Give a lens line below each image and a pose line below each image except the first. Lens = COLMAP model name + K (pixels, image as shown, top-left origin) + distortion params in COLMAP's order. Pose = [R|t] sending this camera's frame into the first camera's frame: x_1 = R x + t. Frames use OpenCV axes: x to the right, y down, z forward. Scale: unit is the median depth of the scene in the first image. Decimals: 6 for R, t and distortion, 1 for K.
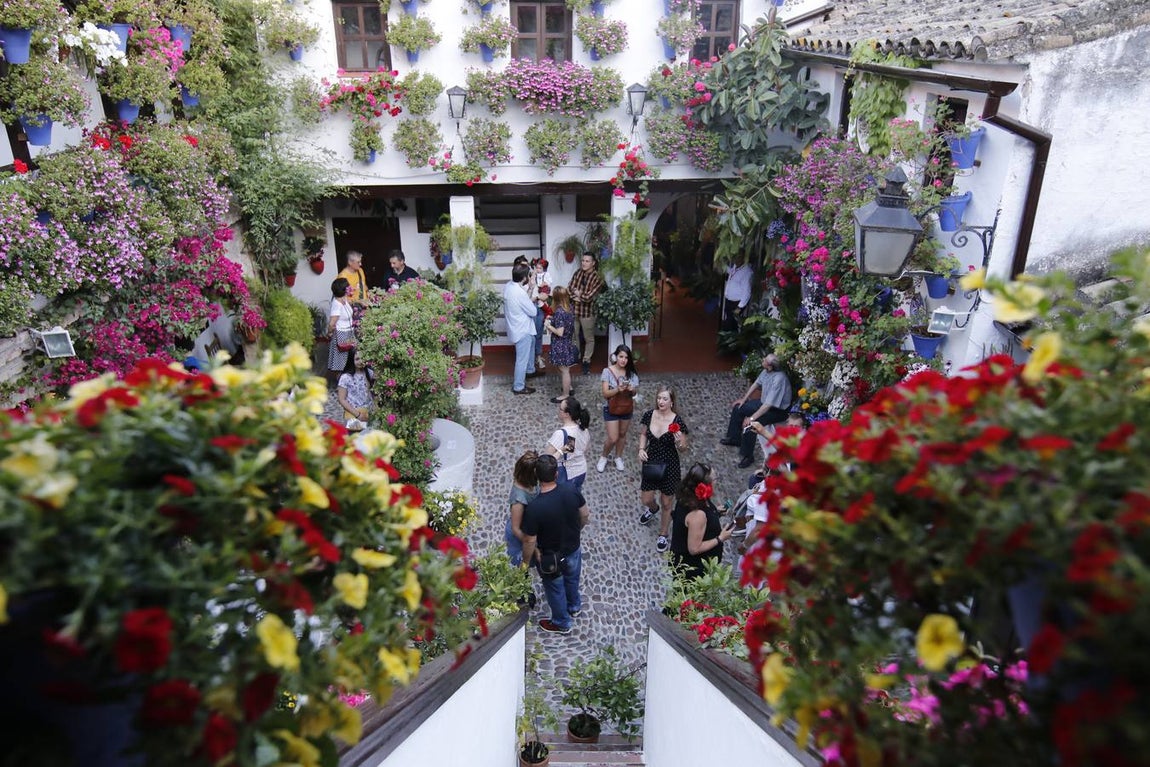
lens RADIAL K [[802.8, 0, 556.7], [0, 802.8, 375.7], [0, 0, 1]] dist [-0.008549, -0.003164]
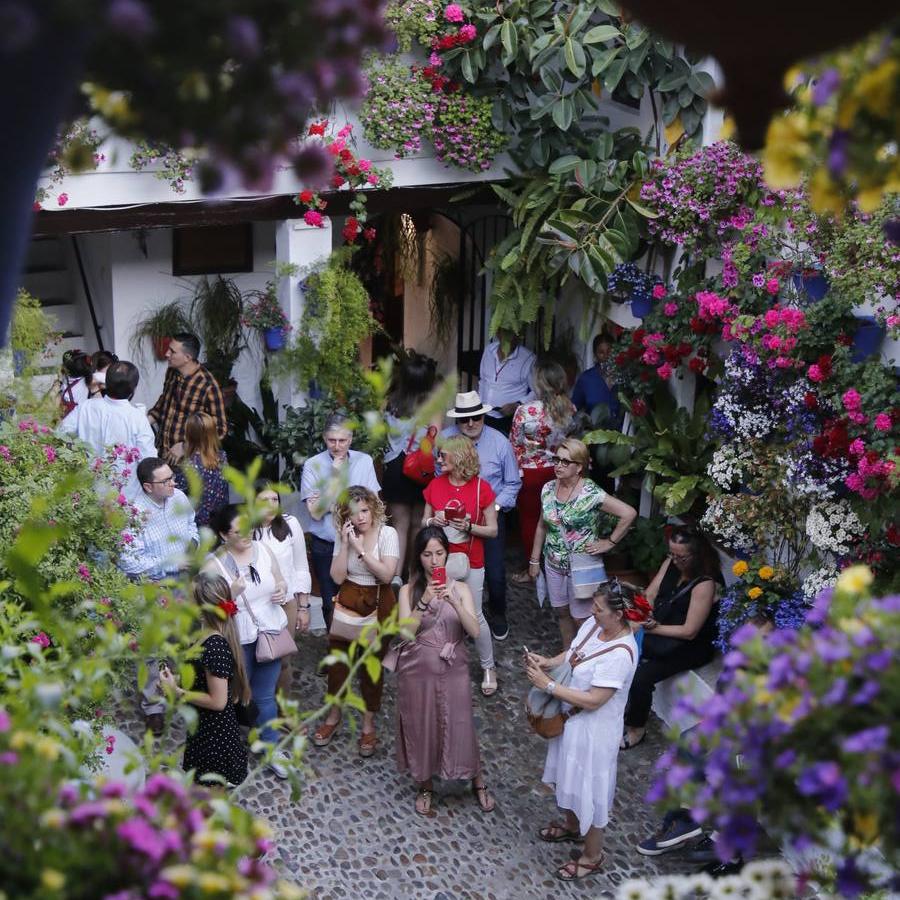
lens RADIAL K [[1764.5, 0, 448.1], [0, 1764.5, 457.5], [0, 0, 1]] dist [0.045703, 0.000000]
pose [[0.940451, -0.090434, 0.327679, -0.239809], [0.112450, 0.992457, -0.048832, -0.016094], [-0.320791, 0.082771, 0.943526, -0.070724]]
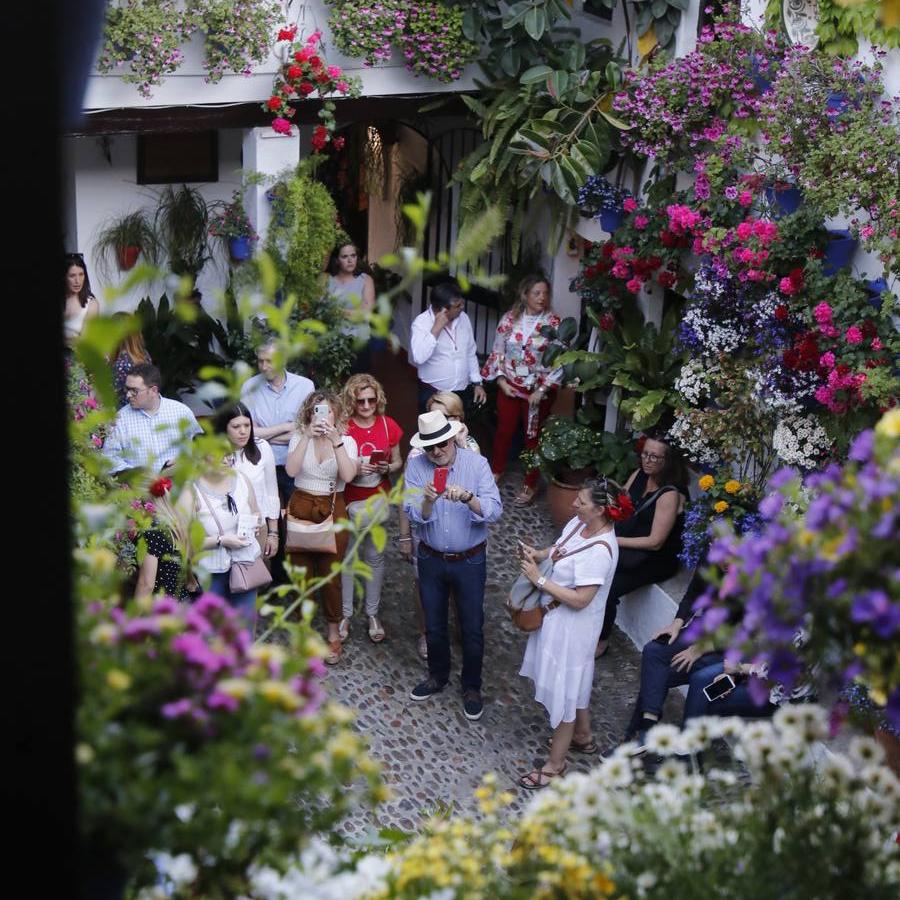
lens RADIAL K [[1764.5, 0, 436.8], [0, 1764.5, 452.7], [0, 0, 1]] dist [0.045703, 0.000000]
pose [[0.935165, -0.093294, 0.341705, -0.246927], [0.101714, 0.994791, -0.006766, -0.009104], [-0.339294, 0.041084, 0.939783, -0.065688]]
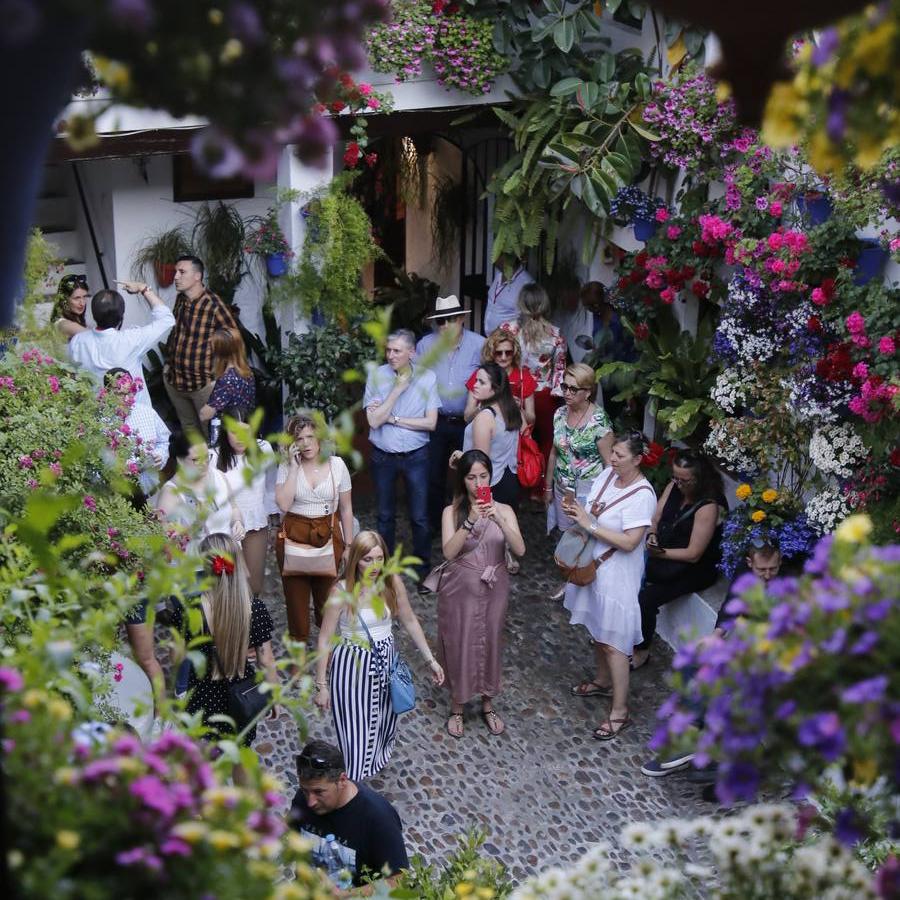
lens RADIAL K [[1764.5, 0, 442.1], [0, 1764.5, 443.3], [0, 0, 1]] dist [0.045703, 0.000000]
pose [[0.941389, -0.109669, 0.318999, -0.239938], [0.120070, 0.992679, -0.013062, -0.018960], [-0.315231, 0.050599, 0.947665, -0.072275]]
